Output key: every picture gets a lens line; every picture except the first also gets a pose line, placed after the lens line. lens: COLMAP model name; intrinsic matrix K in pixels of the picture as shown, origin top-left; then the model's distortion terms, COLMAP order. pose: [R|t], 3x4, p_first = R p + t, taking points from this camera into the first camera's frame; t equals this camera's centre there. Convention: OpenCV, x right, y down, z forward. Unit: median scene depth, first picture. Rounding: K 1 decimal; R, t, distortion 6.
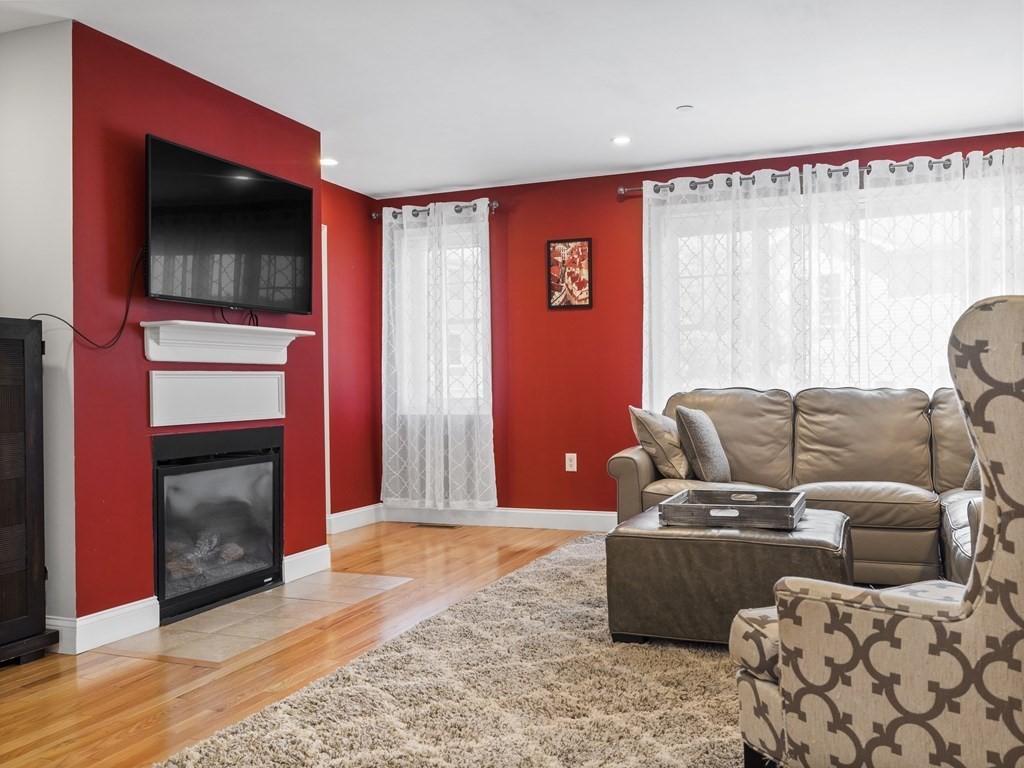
lens RADIAL K [[897.8, 0, 512.0], [0, 897.8, 384.0], [0, 0, 1]] dist [0.000515, 0.002410]
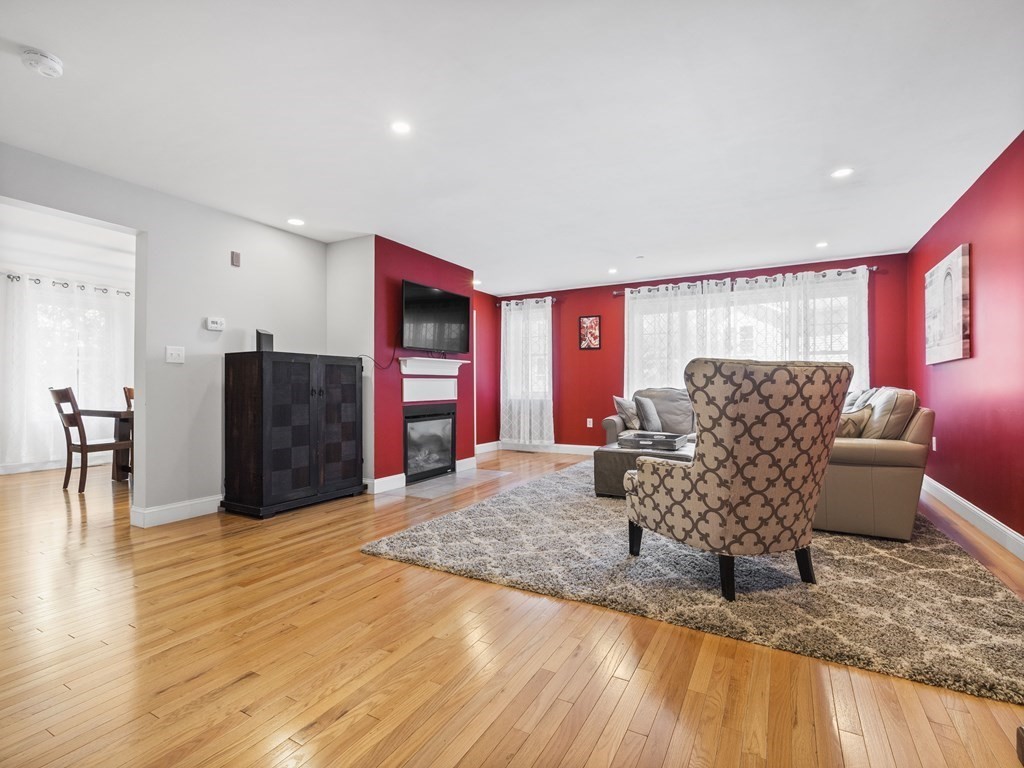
lens RADIAL K [[483.2, 0, 512.0], [0, 483.2, 384.0], [0, 0, 1]] dist [0.001221, -0.000174]
pose [[0.992271, 0.008730, -0.123784, 0.033521], [-0.008884, 0.999960, -0.000693, -0.001031], [0.123773, 0.001787, 0.992309, -0.185523]]
